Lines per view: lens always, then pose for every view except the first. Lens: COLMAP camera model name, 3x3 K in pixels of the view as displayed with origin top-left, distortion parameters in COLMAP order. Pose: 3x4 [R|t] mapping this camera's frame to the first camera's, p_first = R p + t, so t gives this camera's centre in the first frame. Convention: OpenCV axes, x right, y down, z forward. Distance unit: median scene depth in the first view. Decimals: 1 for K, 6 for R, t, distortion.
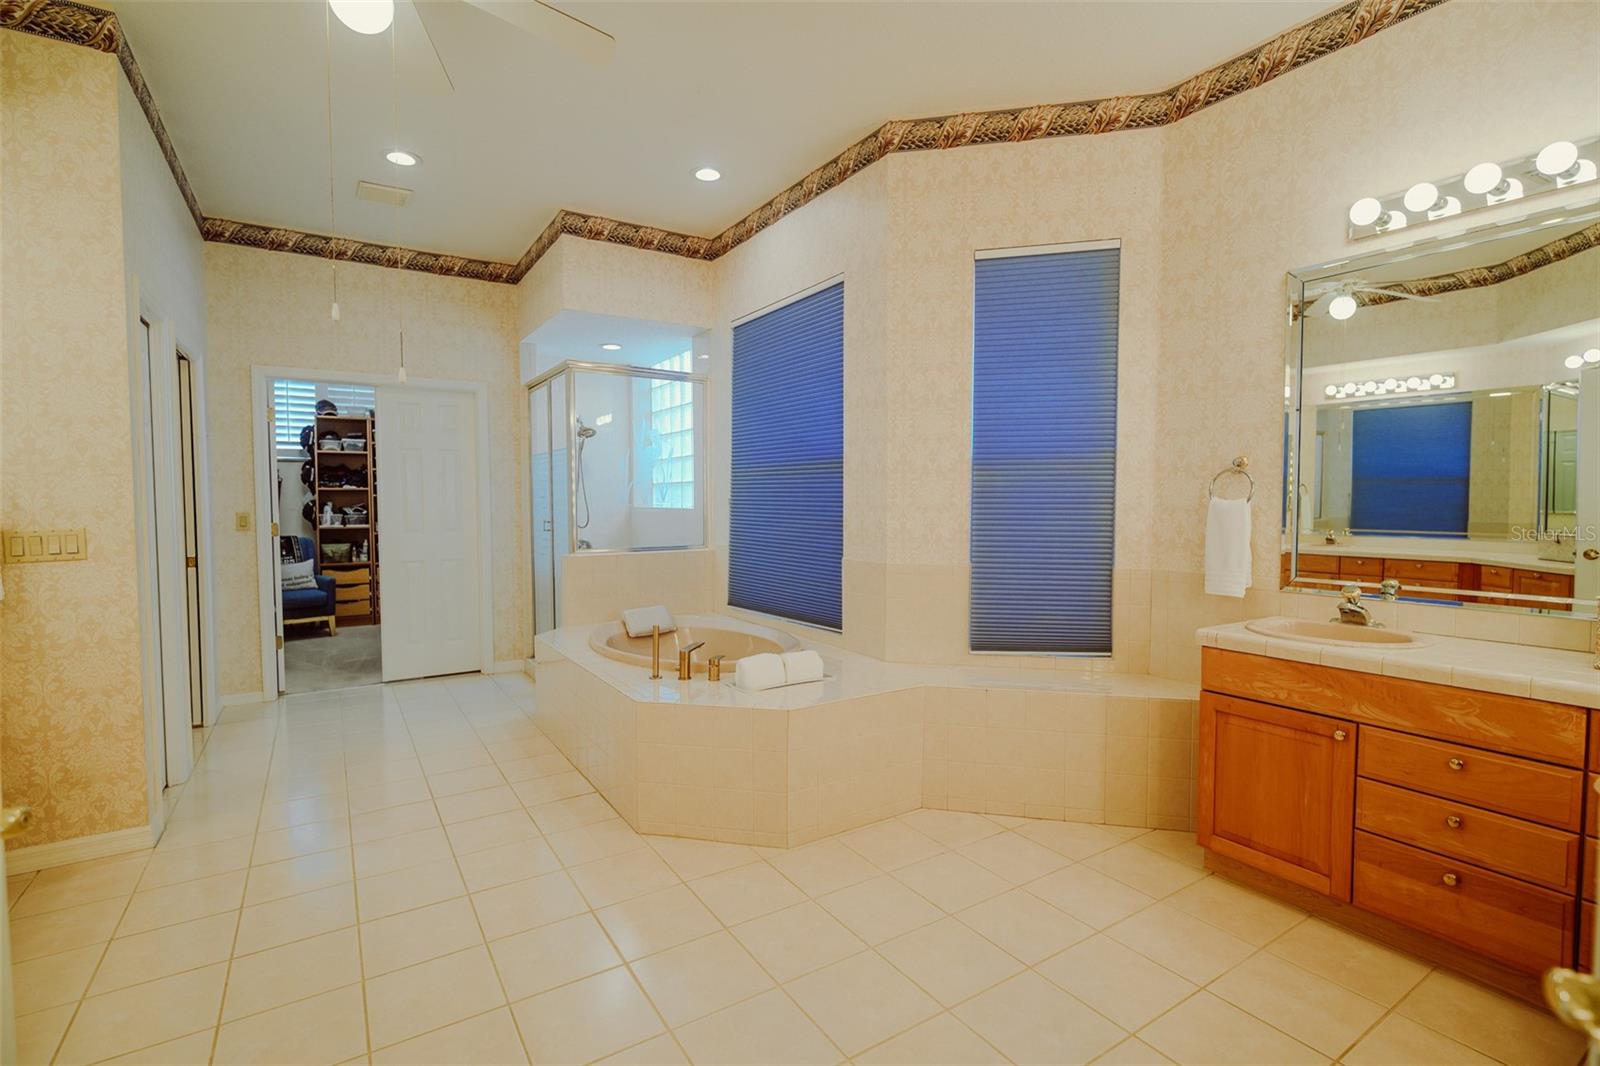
lens RADIAL K [[726.2, 0, 791.7], [0, 726.2, 533.5], [0, 0, 1]] dist [-0.002595, -0.000023]
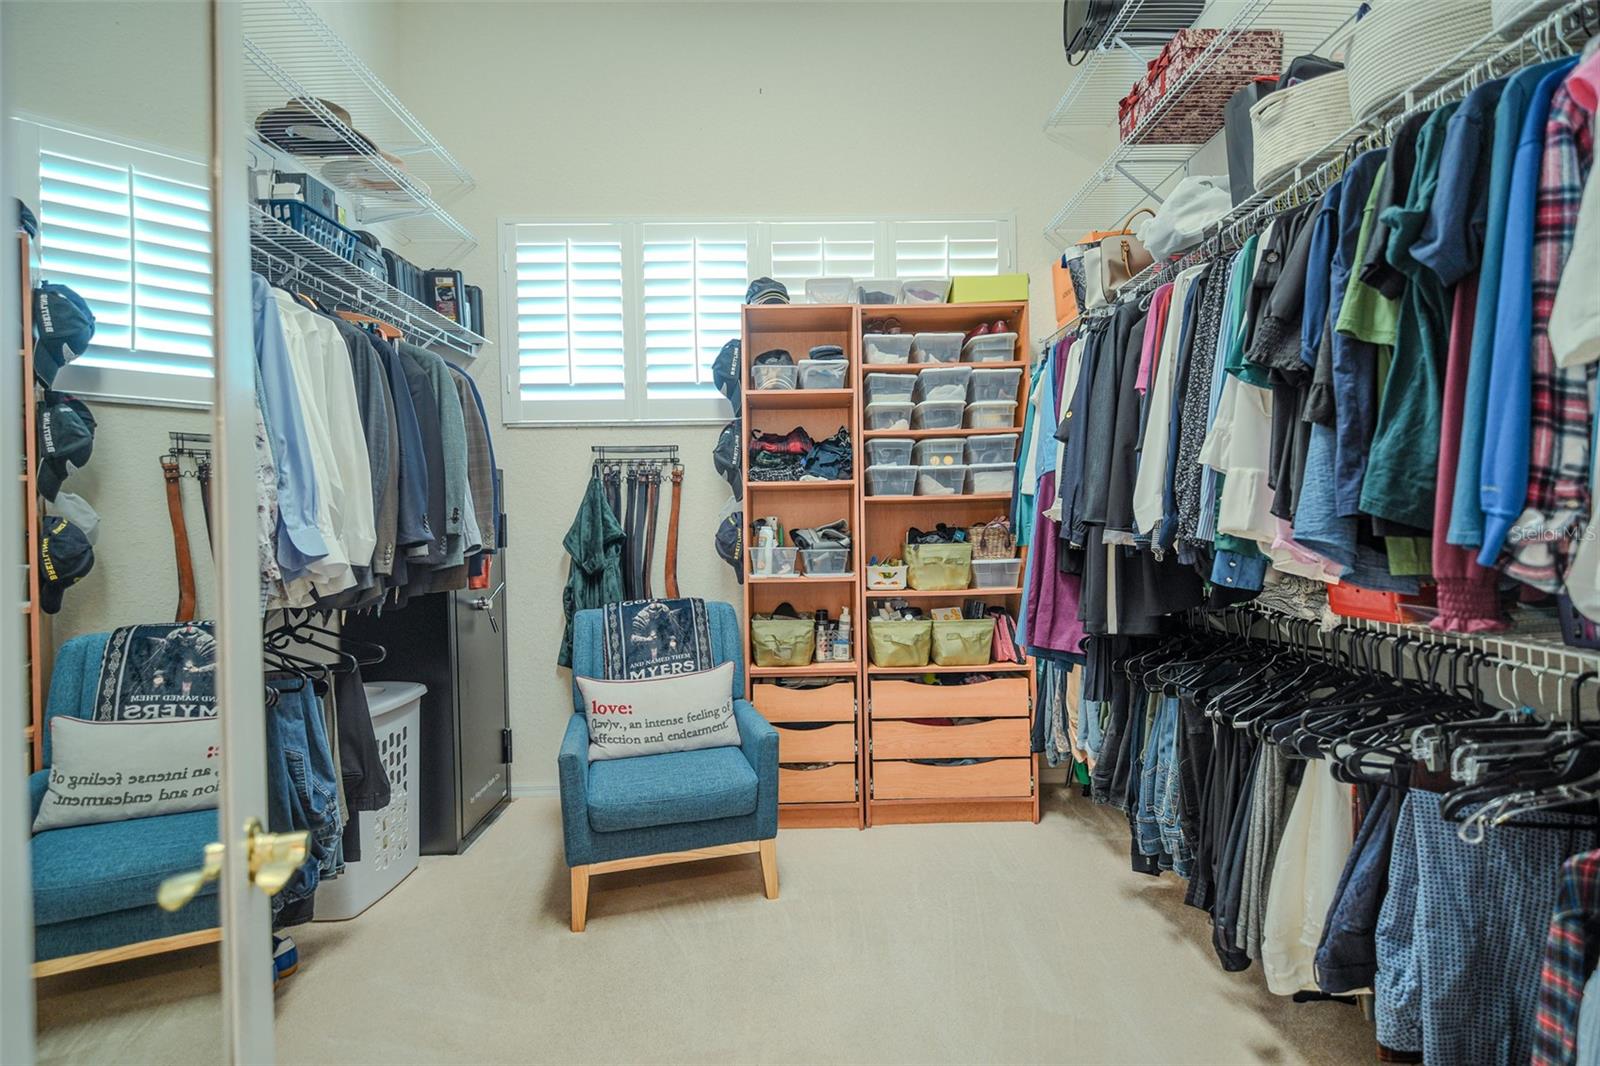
lens RADIAL K [[726.2, 0, 798.9], [0, 726.2, 536.4], [0, 0, 1]] dist [-0.002595, -0.000023]
pose [[0.852775, -0.008657, -0.522206, -0.410953], [-0.009420, 0.999445, -0.031952, -0.019368], [0.522193, 0.032167, 0.852220, 0.661258]]
